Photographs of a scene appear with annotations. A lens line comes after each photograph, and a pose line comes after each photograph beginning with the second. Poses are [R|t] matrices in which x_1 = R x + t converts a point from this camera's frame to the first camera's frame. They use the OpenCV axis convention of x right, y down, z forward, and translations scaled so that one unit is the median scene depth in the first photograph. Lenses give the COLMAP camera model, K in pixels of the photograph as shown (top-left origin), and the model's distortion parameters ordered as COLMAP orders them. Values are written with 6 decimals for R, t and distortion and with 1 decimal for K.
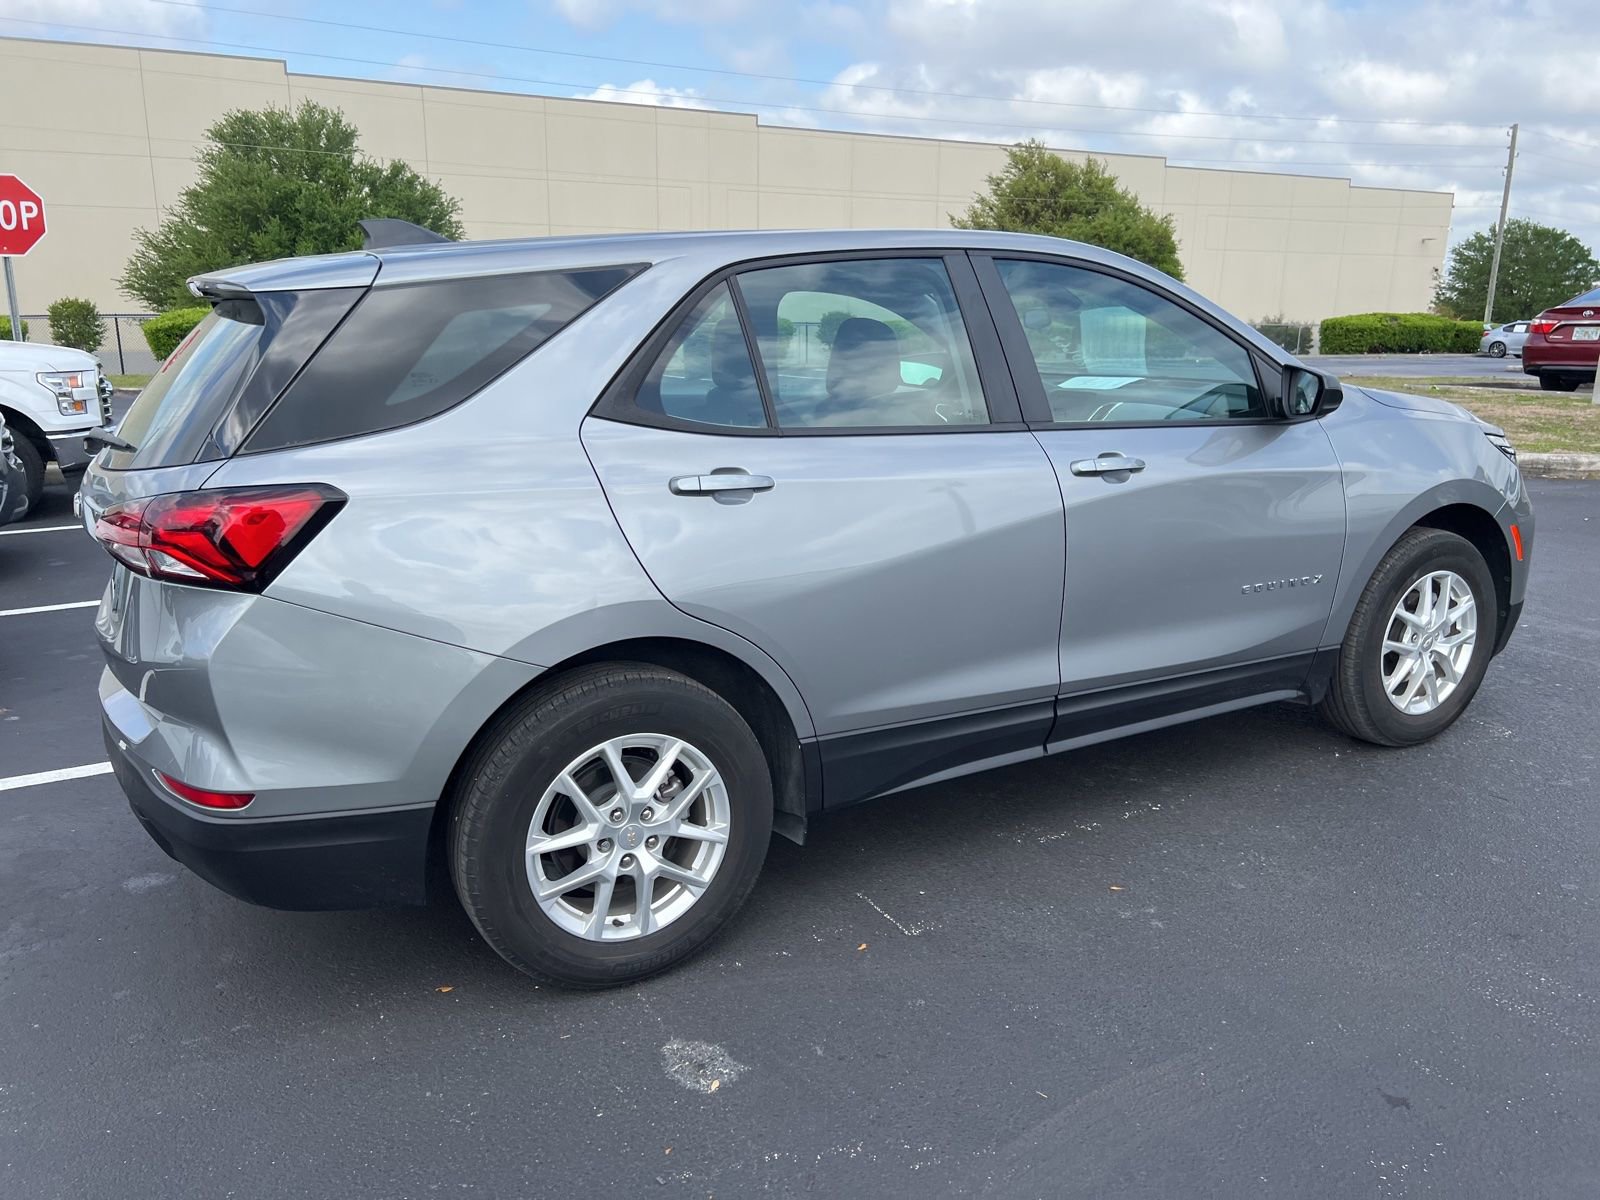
lens RADIAL K [[1213.8, 0, 776.0], [0, 1213.8, 603.4], [0, 0, 1]] dist [0.057034, -0.063722]
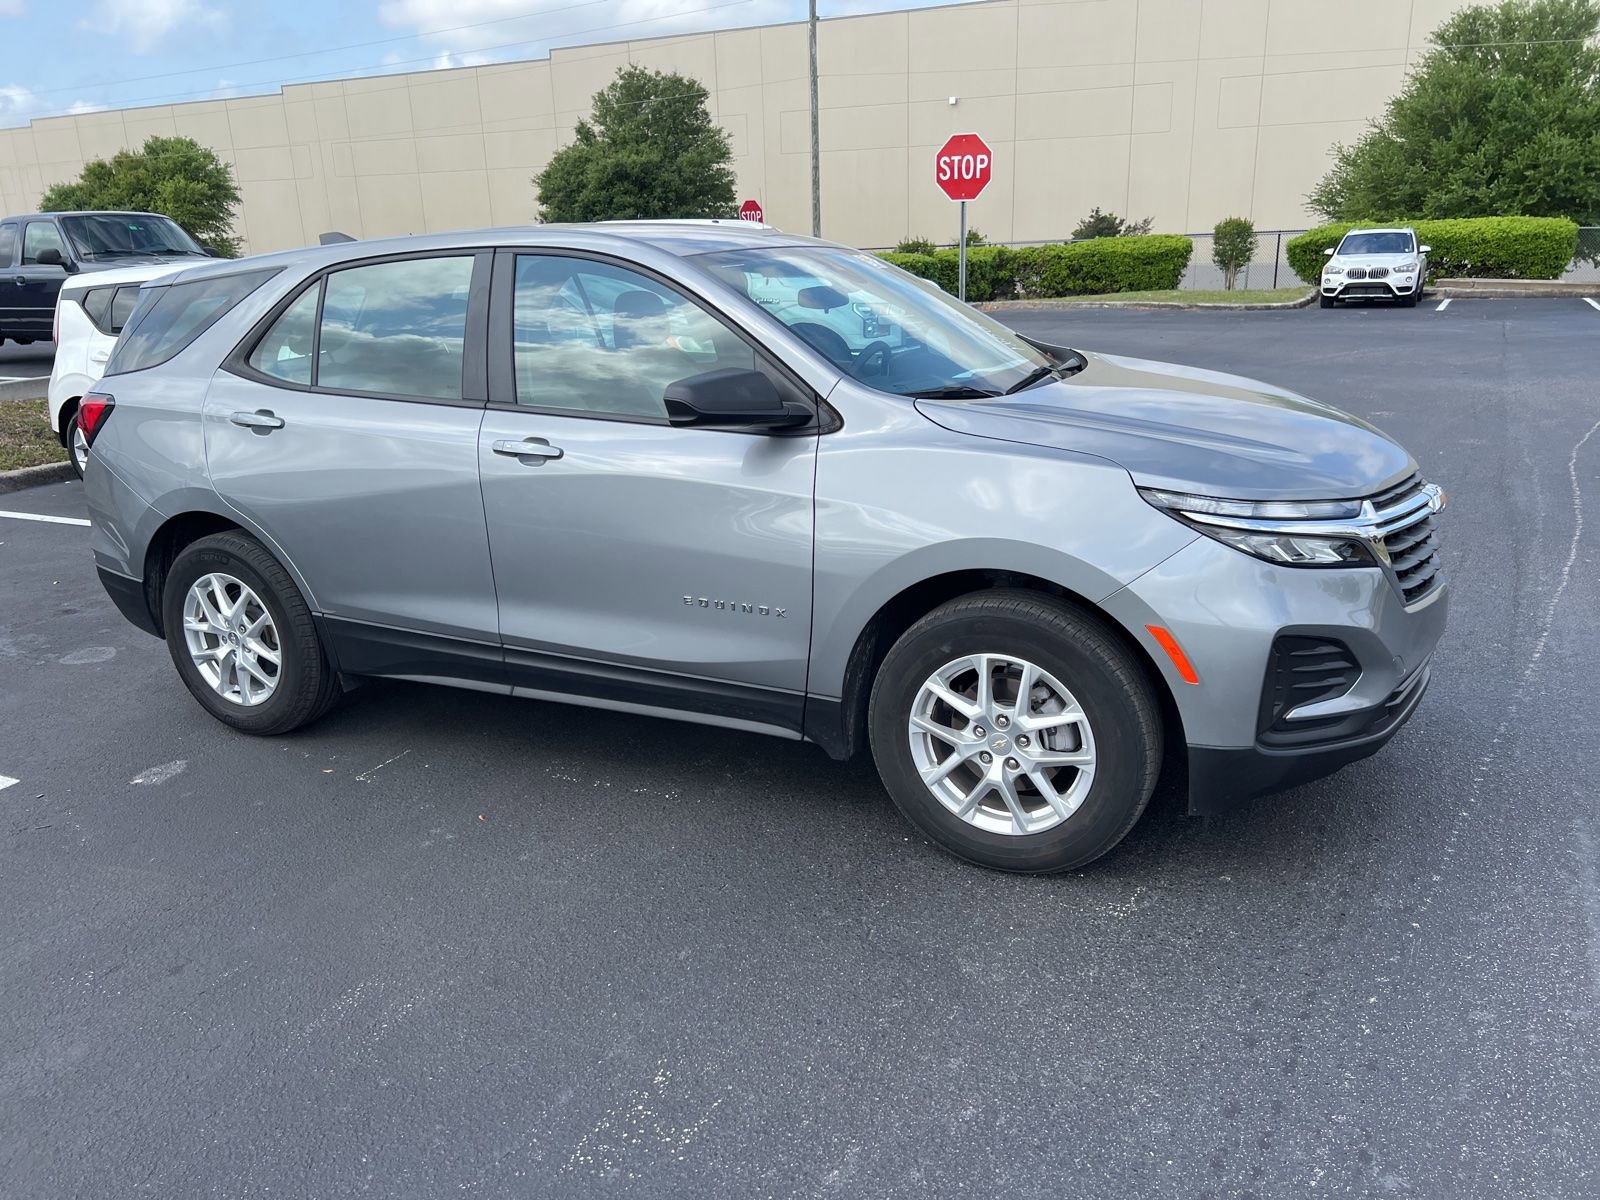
lens RADIAL K [[1192.1, 0, 800.0], [0, 1192.1, 600.0], [0, 0, 1]] dist [0.053667, -0.056085]
pose [[0.573136, 0.226716, -0.787474, 1.131552], [-0.167128, 0.973108, 0.158523, -0.169059], [0.802237, 0.040754, 0.595614, 0.493270]]
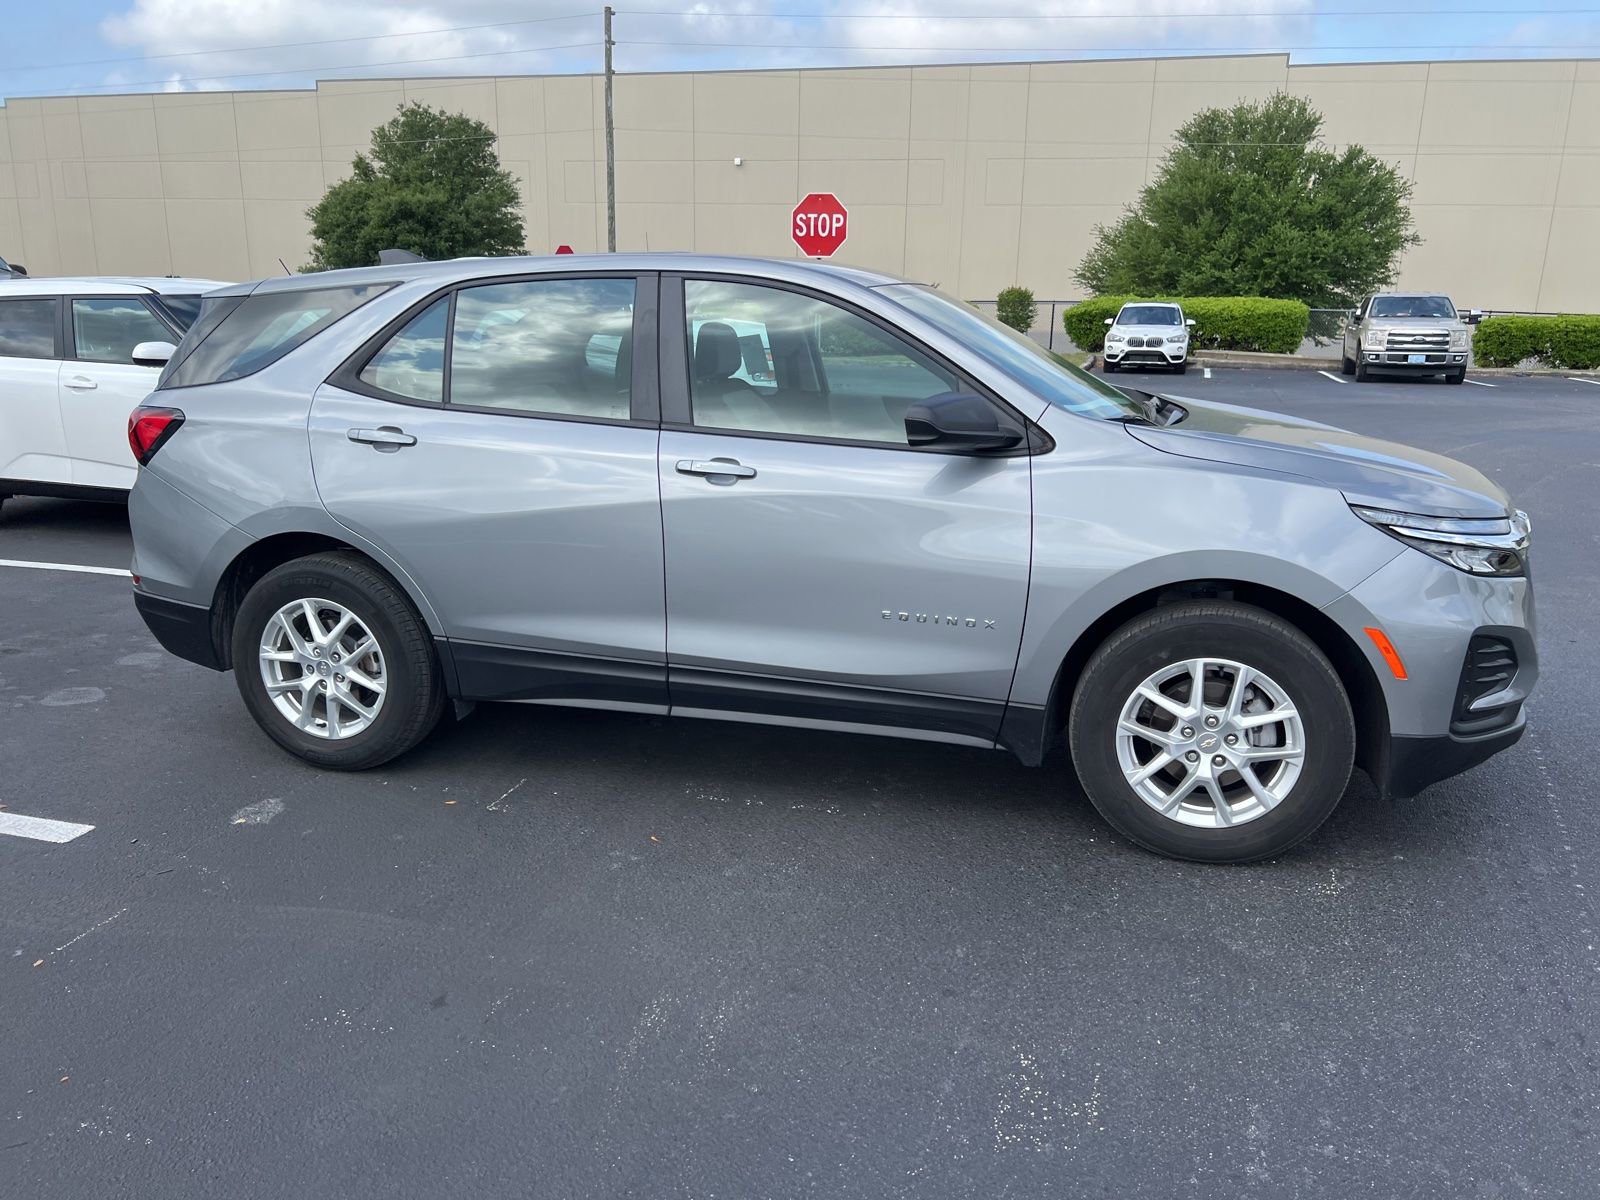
lens RADIAL K [[1192.1, 0, 800.0], [0, 1192.1, 600.0], [0, 0, 1]] dist [0.053667, -0.056085]
pose [[0.716820, 0.190021, -0.670865, 0.945600], [-0.181814, 0.979802, 0.083258, -0.087938], [0.673136, 0.062292, 0.736891, 0.228777]]
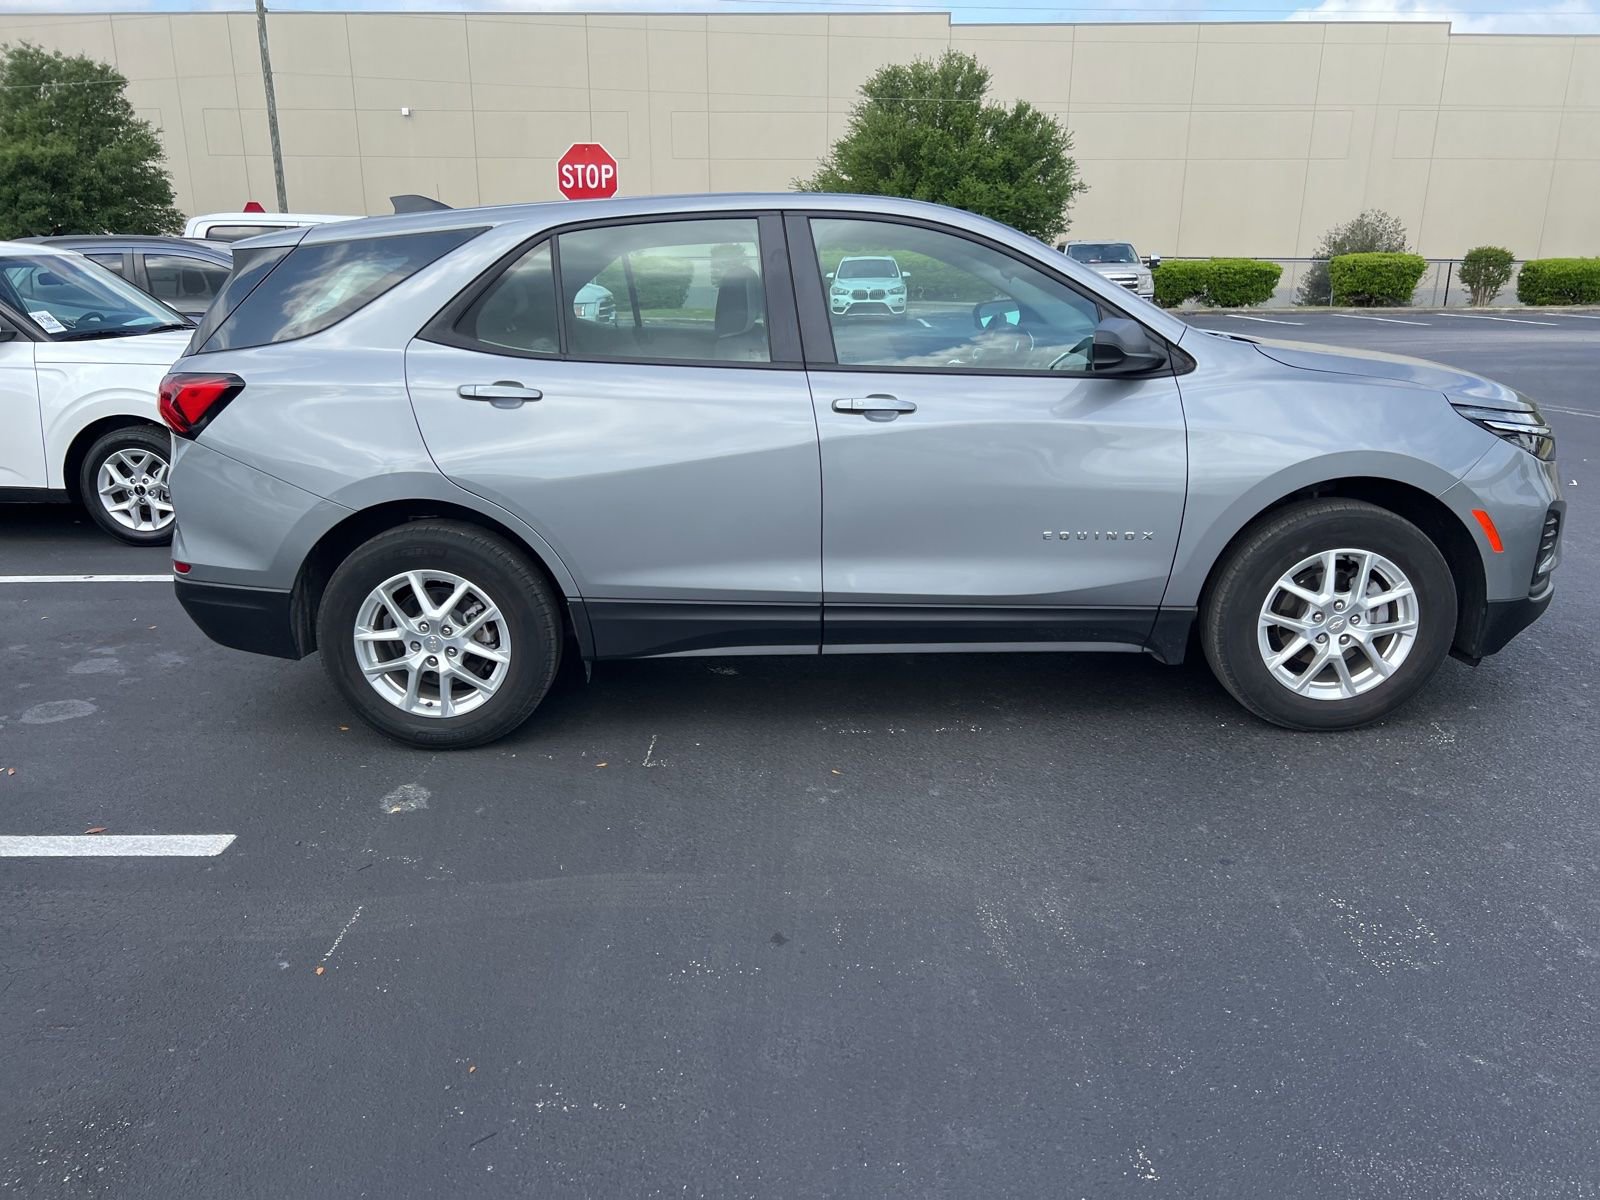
lens RADIAL K [[1192.9, 0, 782.5], [0, 1192.9, 616.6], [0, 0, 1]] dist [0.057575, -0.062440]
pose [[0.868453, 0.146306, -0.473691, 0.658455], [-0.116678, 0.988943, 0.091534, -0.009620], [0.481846, -0.024224, 0.875921, -0.011554]]
